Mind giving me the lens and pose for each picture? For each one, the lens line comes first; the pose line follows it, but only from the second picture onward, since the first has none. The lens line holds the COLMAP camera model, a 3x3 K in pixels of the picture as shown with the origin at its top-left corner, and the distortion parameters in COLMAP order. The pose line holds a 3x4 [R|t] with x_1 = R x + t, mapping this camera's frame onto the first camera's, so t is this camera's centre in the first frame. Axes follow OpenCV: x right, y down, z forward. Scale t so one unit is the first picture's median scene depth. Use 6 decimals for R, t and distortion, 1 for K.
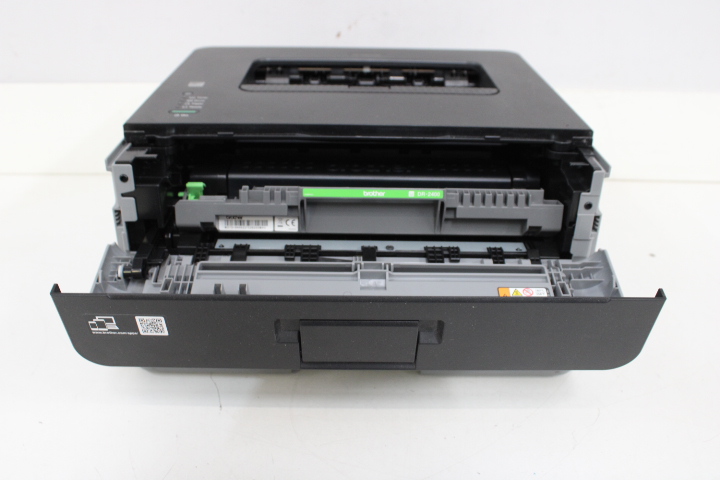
lens RADIAL K [[725.2, 0, 363.9], [0, 725.2, 251.4], [0, 0, 1]] dist [-0.095614, 0.000000]
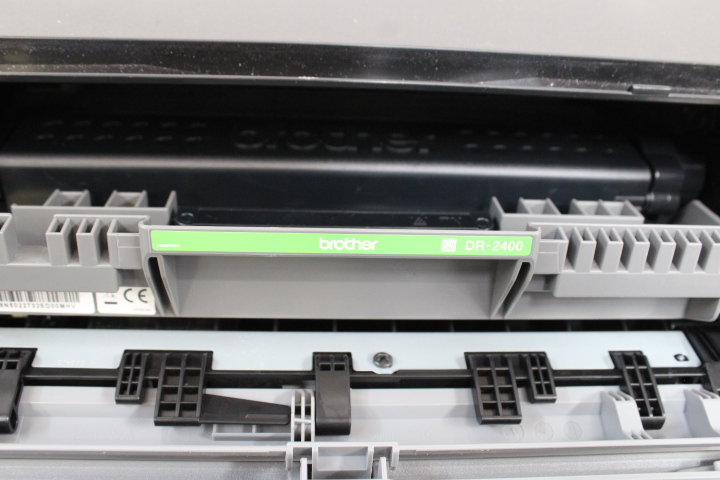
lens RADIAL K [[725.2, 0, 363.0], [0, 725.2, 240.2], [0, 0, 1]] dist [-0.095614, 0.000000]
pose [[0.998208, 0.006404, 0.059499, 0.000000], [-0.014958, 0.989397, 0.144465, -0.131375], [-0.057943, -0.145096, 0.987719, 0.619211]]
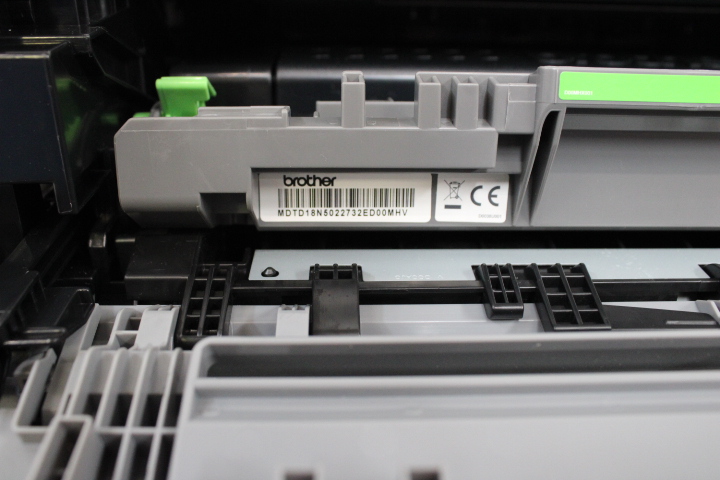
lens RADIAL K [[725.2, 0, 362.2], [0, 725.2, 240.8], [0, 0, 1]] dist [-0.095614, 0.000000]
pose [[0.999849, -0.013906, 0.010432, -0.162402], [0.014155, 0.999606, -0.024226, -0.013119], [-0.010091, 0.024370, 0.999652, 0.696228]]
